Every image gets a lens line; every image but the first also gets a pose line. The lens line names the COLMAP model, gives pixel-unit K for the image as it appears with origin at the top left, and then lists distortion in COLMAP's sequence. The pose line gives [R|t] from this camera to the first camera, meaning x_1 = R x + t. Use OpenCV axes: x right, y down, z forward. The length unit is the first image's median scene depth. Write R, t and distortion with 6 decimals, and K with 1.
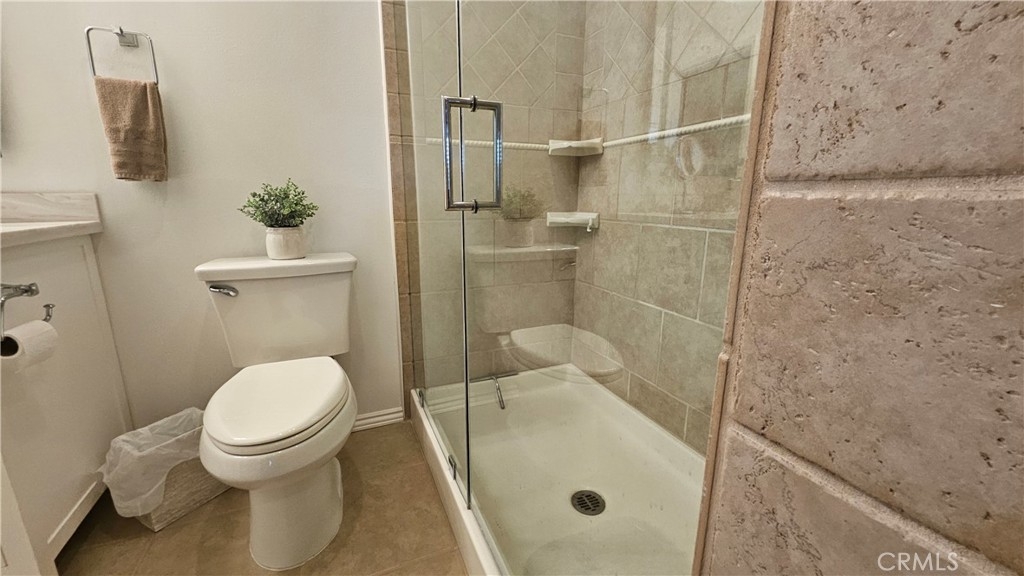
lens RADIAL K [[405.1, 0, 509.1], [0, 405.1, 289.1], [0, 0, 1]] dist [-0.000364, 0.000046]
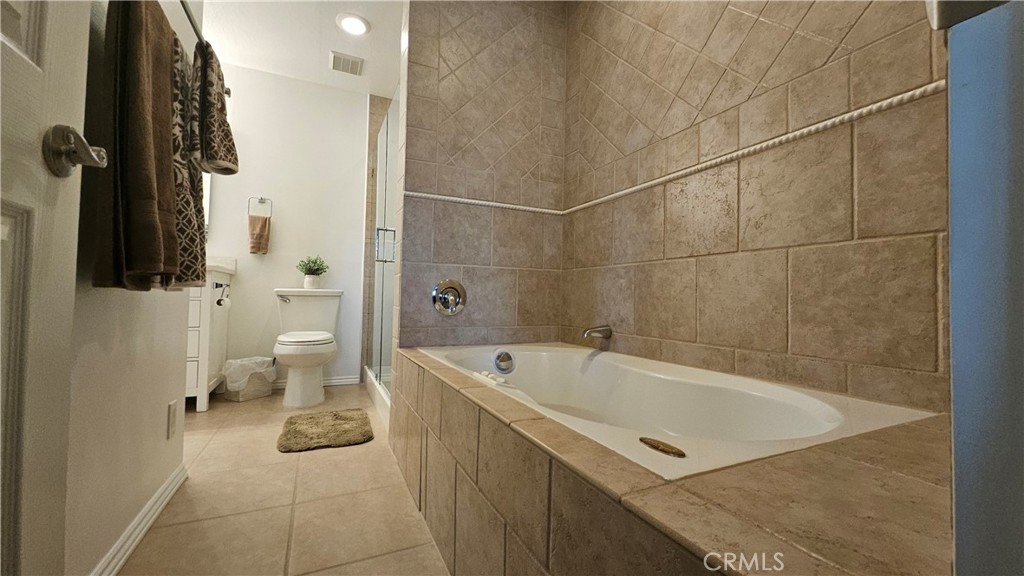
lens RADIAL K [[405.1, 0, 511.7], [0, 405.1, 289.5], [0, 0, 1]] dist [-0.000364, 0.000046]
pose [[0.999222, 0.017448, 0.035363, 0.540854], [-0.008239, 0.969367, -0.245481, 0.532006], [-0.038563, 0.244998, 0.968756, -1.379433]]
